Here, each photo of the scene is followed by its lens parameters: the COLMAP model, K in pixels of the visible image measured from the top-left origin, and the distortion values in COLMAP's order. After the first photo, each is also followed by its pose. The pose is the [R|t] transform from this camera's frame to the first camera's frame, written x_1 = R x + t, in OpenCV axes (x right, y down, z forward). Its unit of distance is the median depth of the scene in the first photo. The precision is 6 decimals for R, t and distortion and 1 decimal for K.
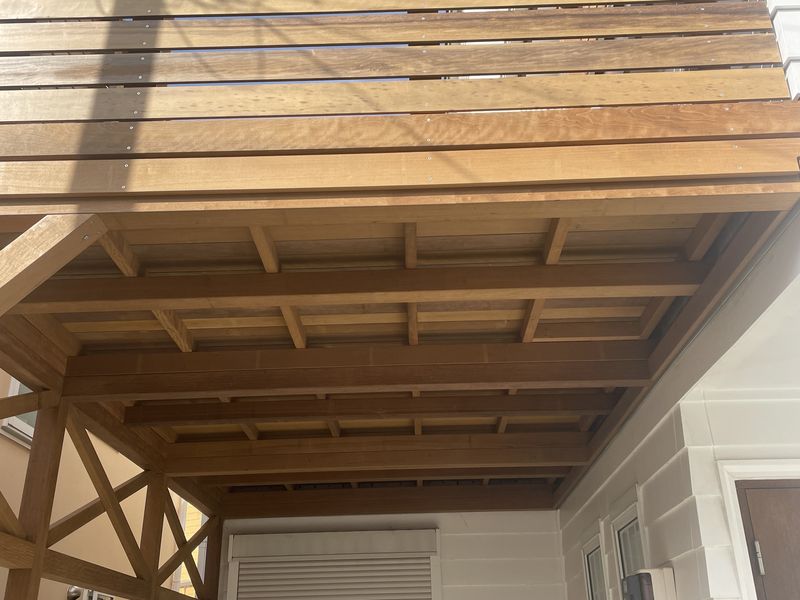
lens RADIAL K [[816.8, 0, 401.1], [0, 816.8, 301.9], [0, 0, 1]] dist [0.058336, -0.004494]
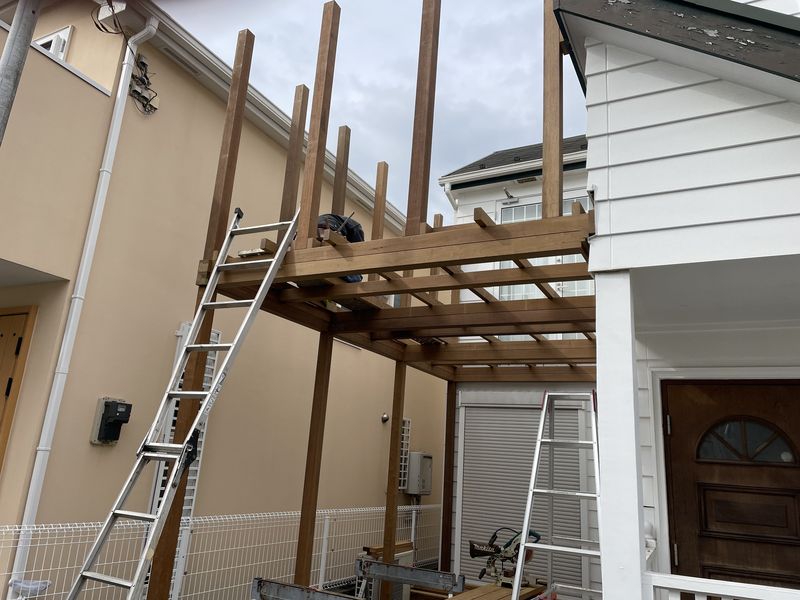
lens RADIAL K [[603.5, 0, 399.6], [0, 603.5, 291.8], [0, 0, 1]] dist [0.097428, -0.126670]
pose [[0.893627, -0.043689, -0.446679, 0.654070], [0.103974, 0.988328, 0.111344, -0.206417], [0.436601, -0.145943, 0.887739, -0.415539]]
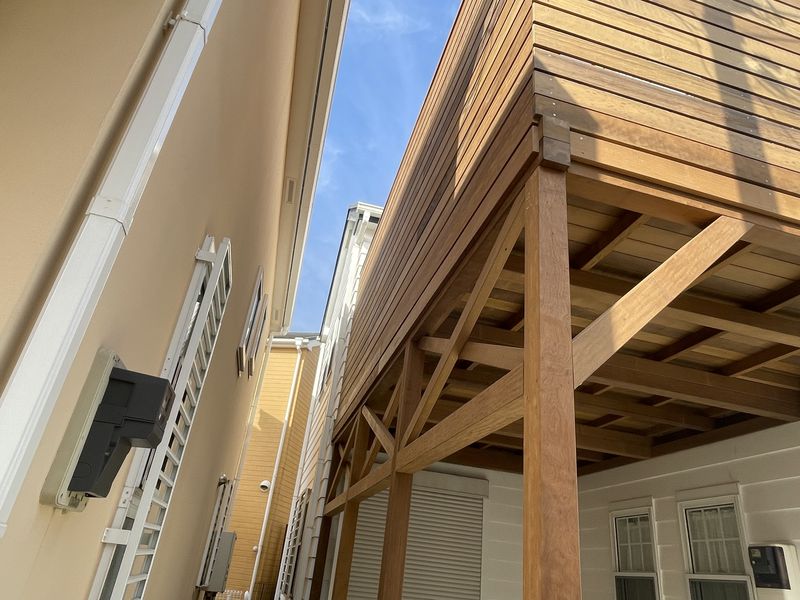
lens RADIAL K [[534.5, 0, 400.0], [0, 534.5, 300.0], [0, 0, 1]] dist [-0.004166, 0.001175]
pose [[0.954368, 0.232640, 0.187242, -0.905533], [-0.224963, 0.972421, -0.061559, 0.157985], [-0.196399, 0.016628, 0.980383, 0.274429]]
